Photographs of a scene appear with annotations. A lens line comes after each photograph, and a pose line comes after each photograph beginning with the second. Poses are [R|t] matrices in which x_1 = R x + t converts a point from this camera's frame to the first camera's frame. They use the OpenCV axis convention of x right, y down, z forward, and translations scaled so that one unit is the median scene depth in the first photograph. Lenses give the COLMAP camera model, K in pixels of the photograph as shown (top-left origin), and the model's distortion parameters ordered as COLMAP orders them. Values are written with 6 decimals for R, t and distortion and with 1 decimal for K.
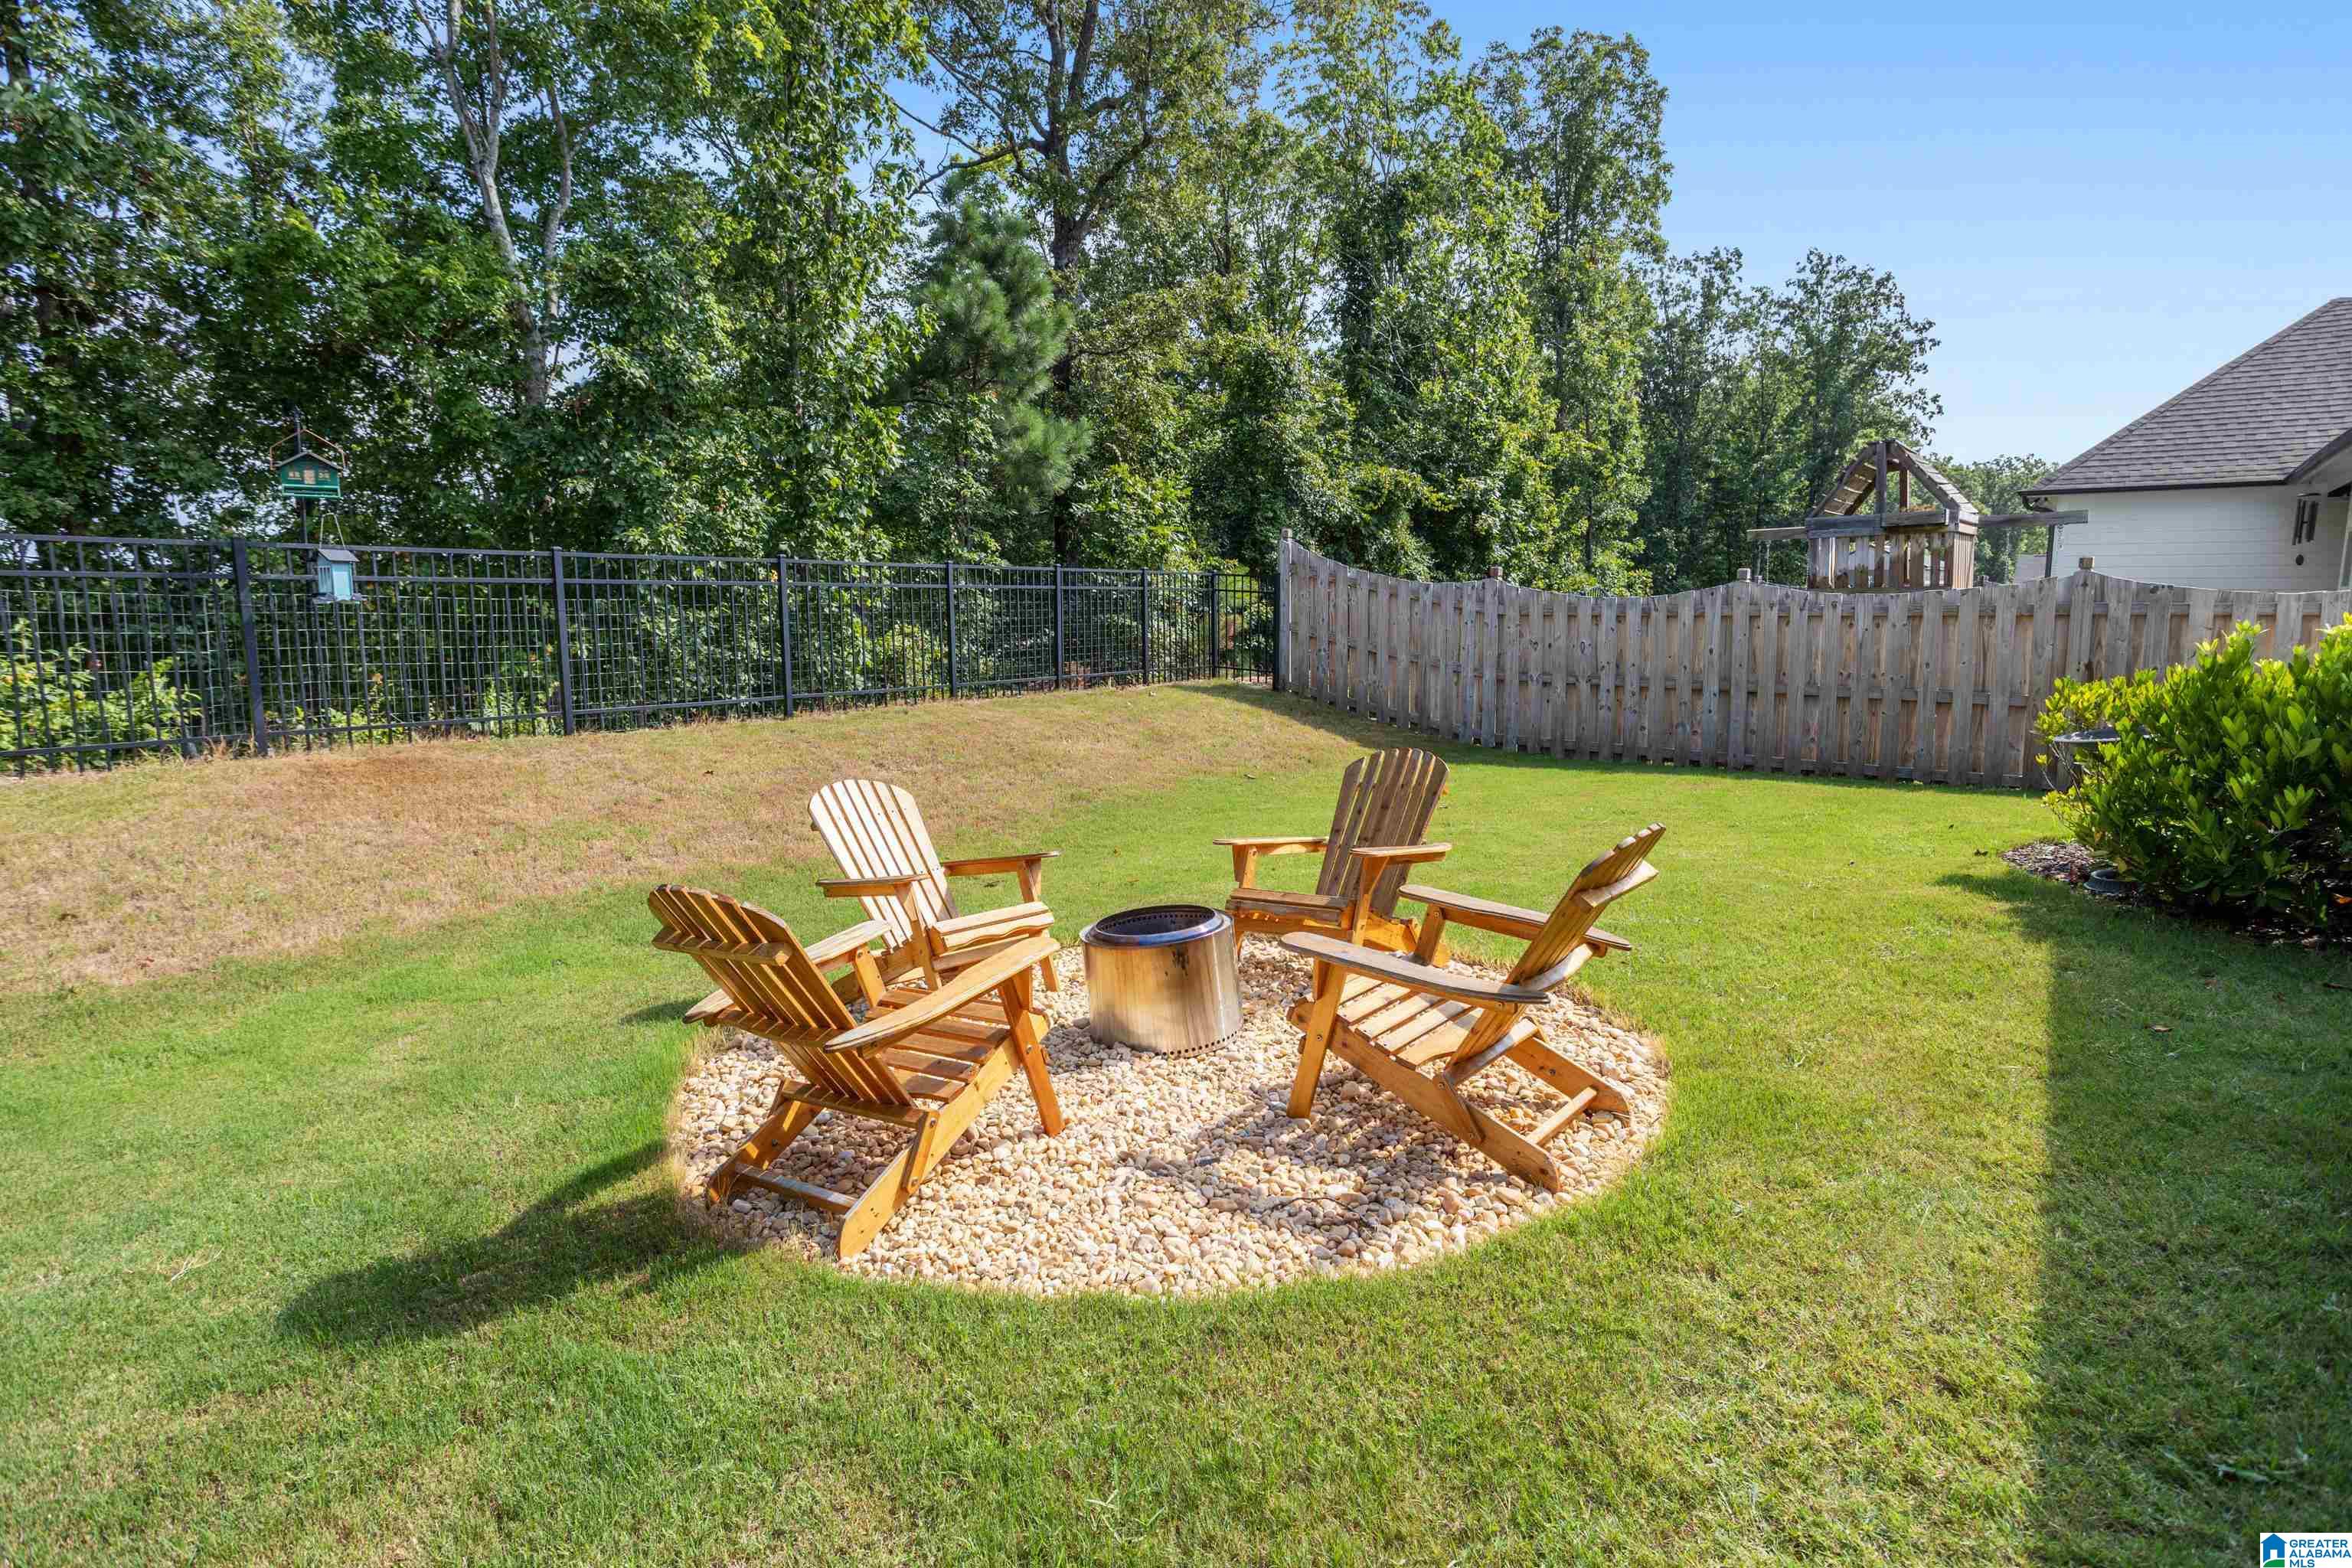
lens RADIAL K [[1291.9, 0, 1175.0], [0, 1291.9, 787.1], [0, 0, 1]] dist [-0.018769, 0.002582]
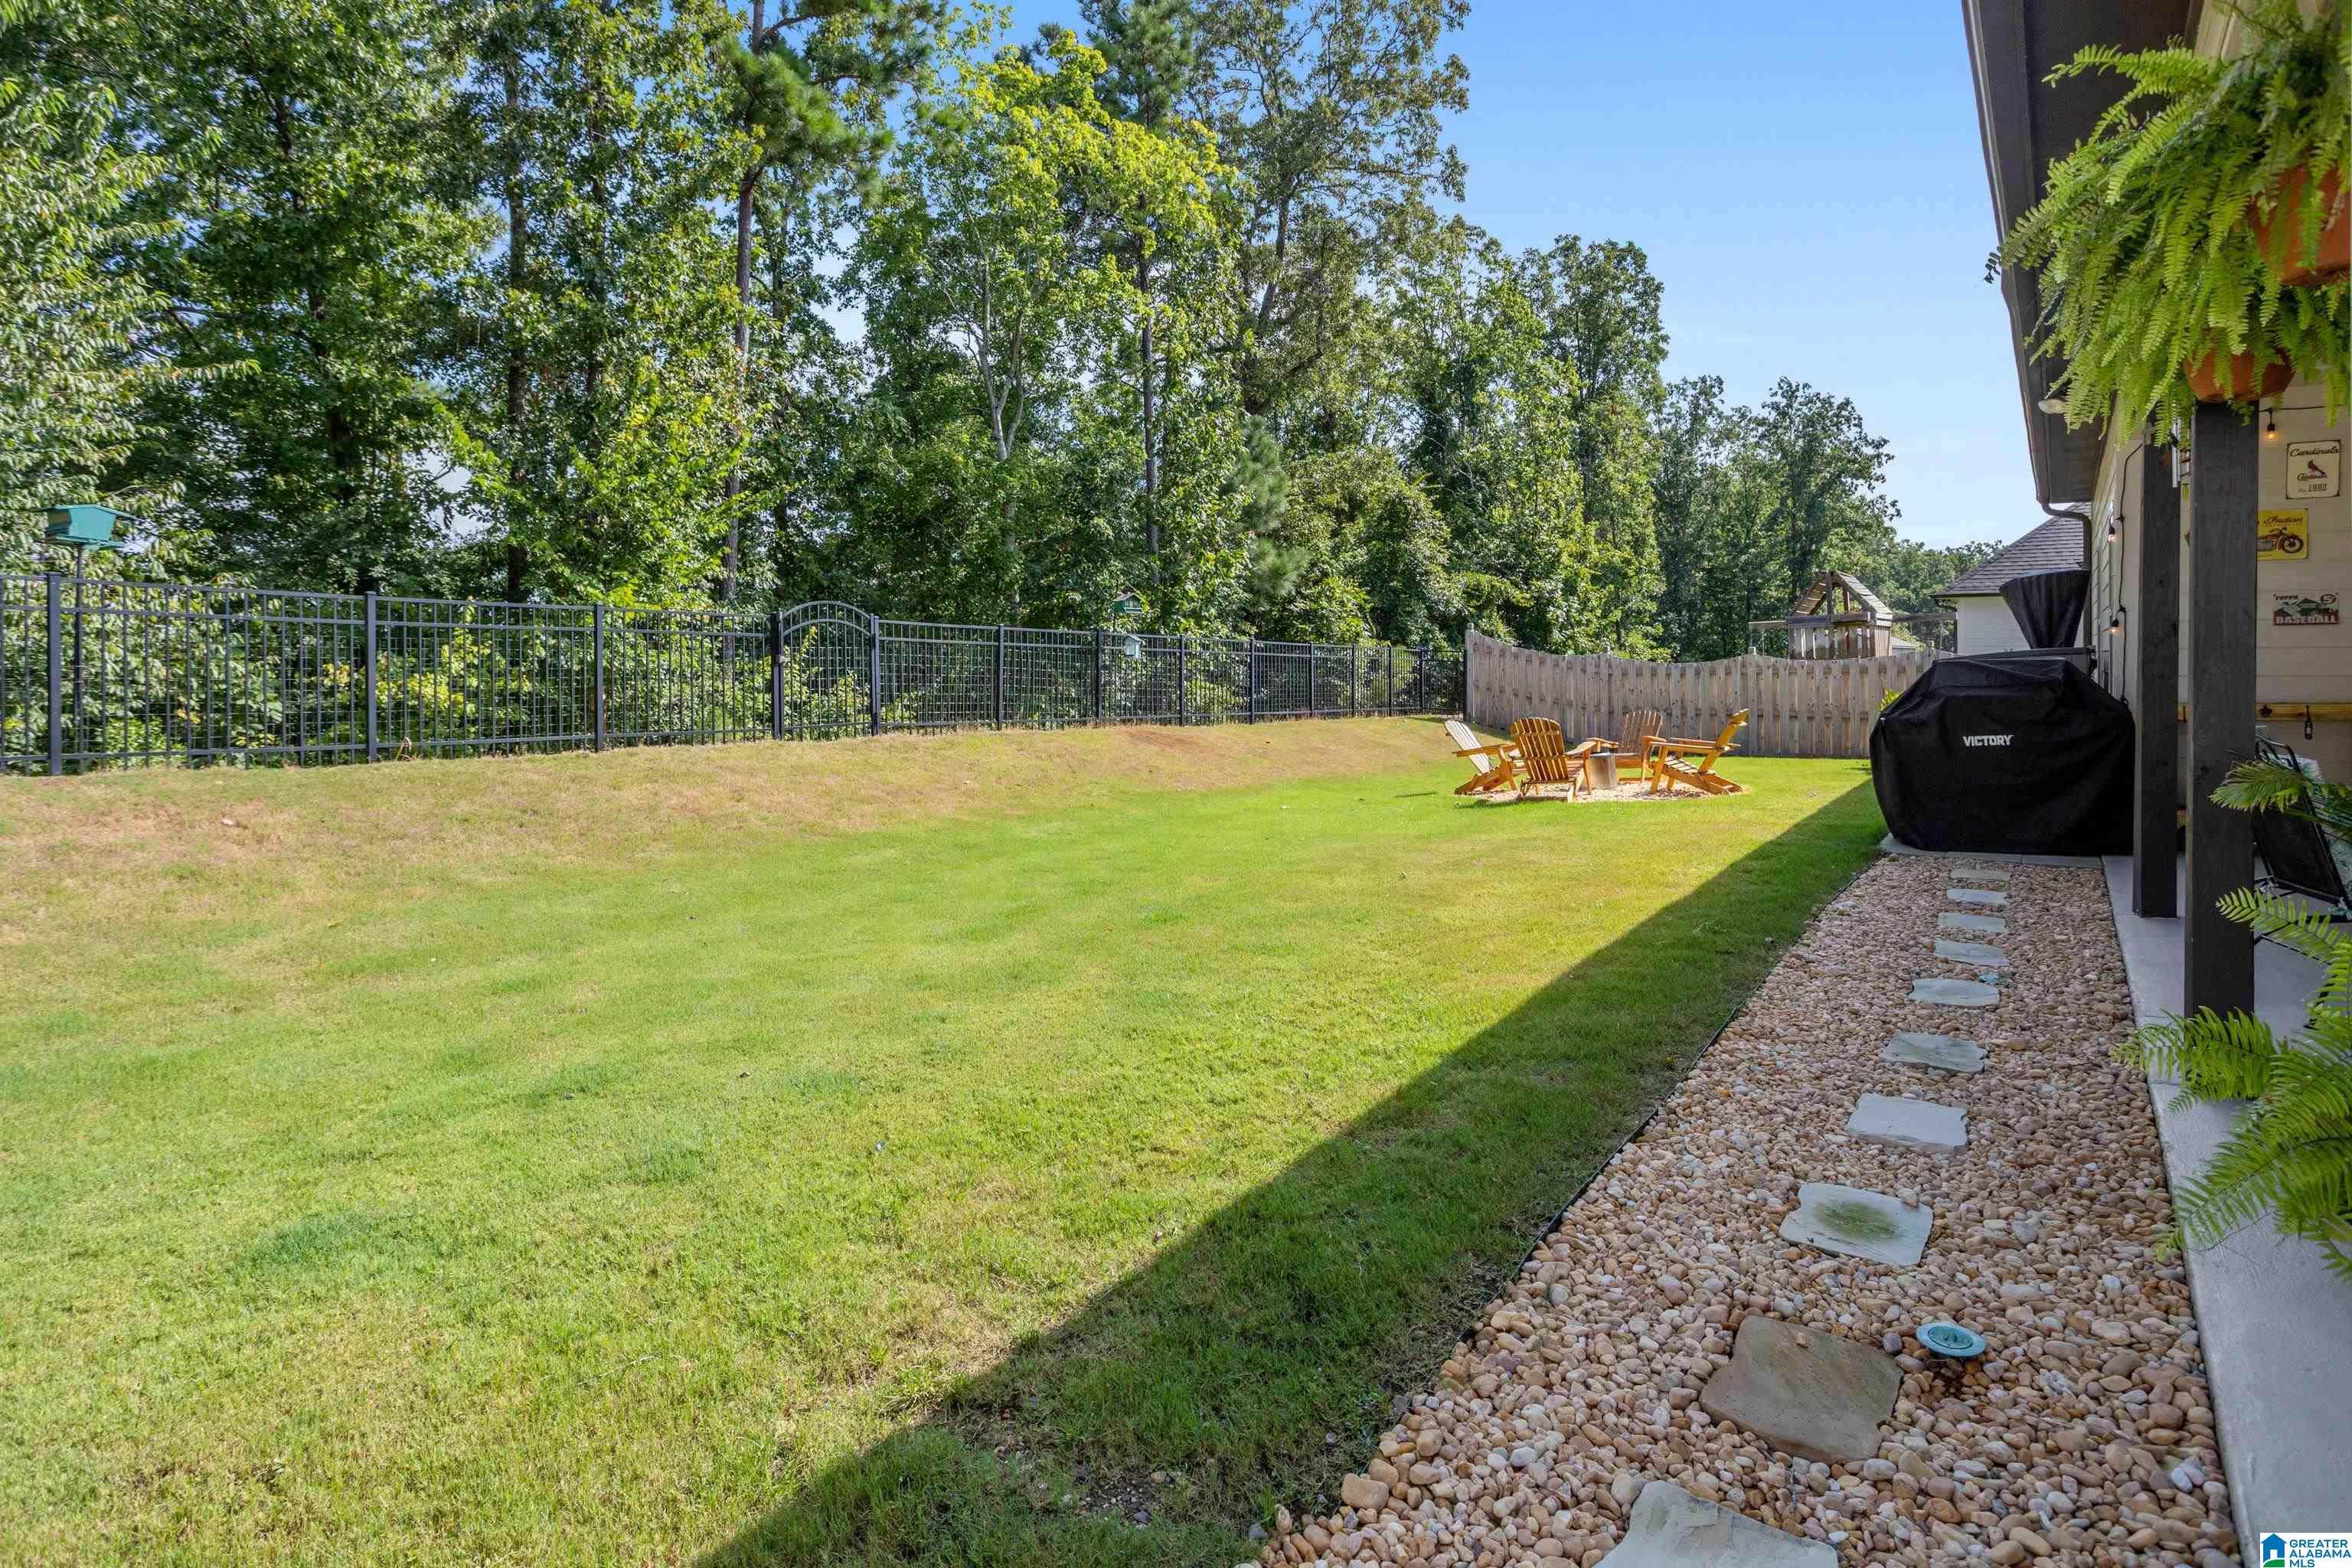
lens RADIAL K [[1291.9, 0, 1194.9], [0, 1291.9, 687.7], [0, 0, 1]] dist [-0.018769, 0.002582]
pose [[0.999899, 0.000561, 0.014222, -0.115362], [0.001378, 0.990714, -0.135956, 0.041513], [-0.014166, 0.135962, 0.990613, -0.243602]]
